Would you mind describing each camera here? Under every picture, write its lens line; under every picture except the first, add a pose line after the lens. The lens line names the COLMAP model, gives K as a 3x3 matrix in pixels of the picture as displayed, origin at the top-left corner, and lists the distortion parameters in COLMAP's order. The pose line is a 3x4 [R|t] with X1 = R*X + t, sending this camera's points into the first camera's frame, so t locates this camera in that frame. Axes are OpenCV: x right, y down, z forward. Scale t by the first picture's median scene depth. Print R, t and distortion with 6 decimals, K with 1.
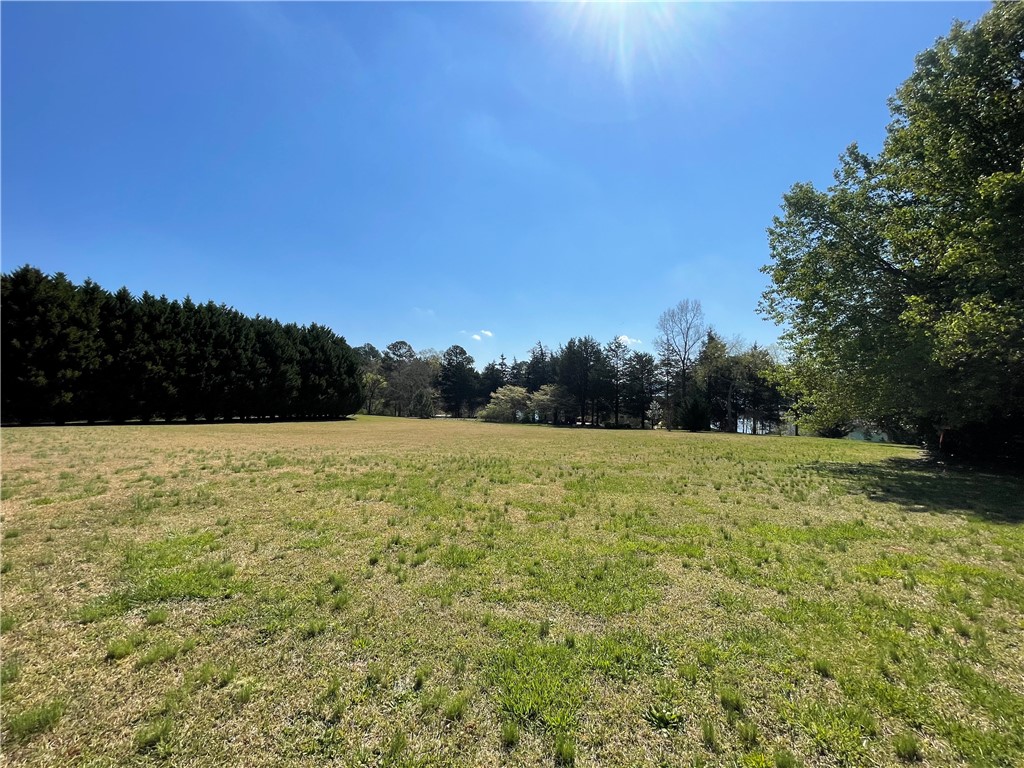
lens RADIAL K [[413.6, 0, 518.1], [0, 413.6, 378.9], [0, 0, 1]] dist [-0.002303, -0.000298]
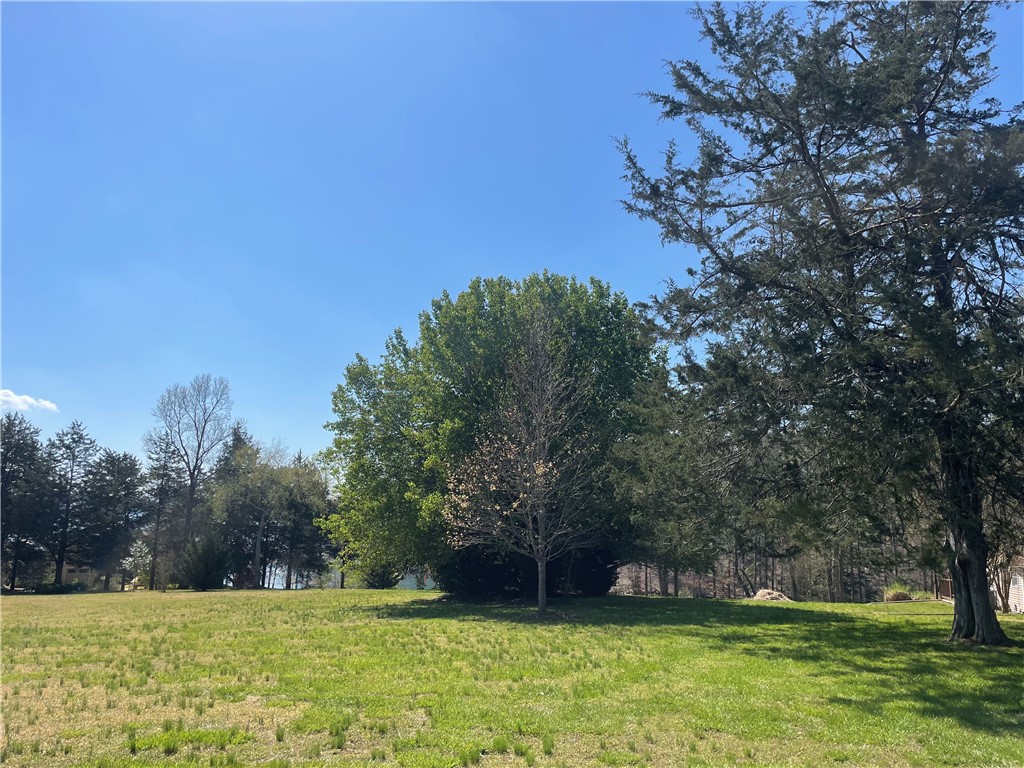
lens RADIAL K [[760.3, 0, 512.0], [0, 760.3, 384.0], [0, 0, 1]] dist [0.008751, 0.000435]
pose [[0.694314, 0.136691, 0.706571, -0.086394], [-0.035070, 0.987057, -0.156491, -0.013449], [-0.718817, 0.083875, 0.690121, -0.129261]]
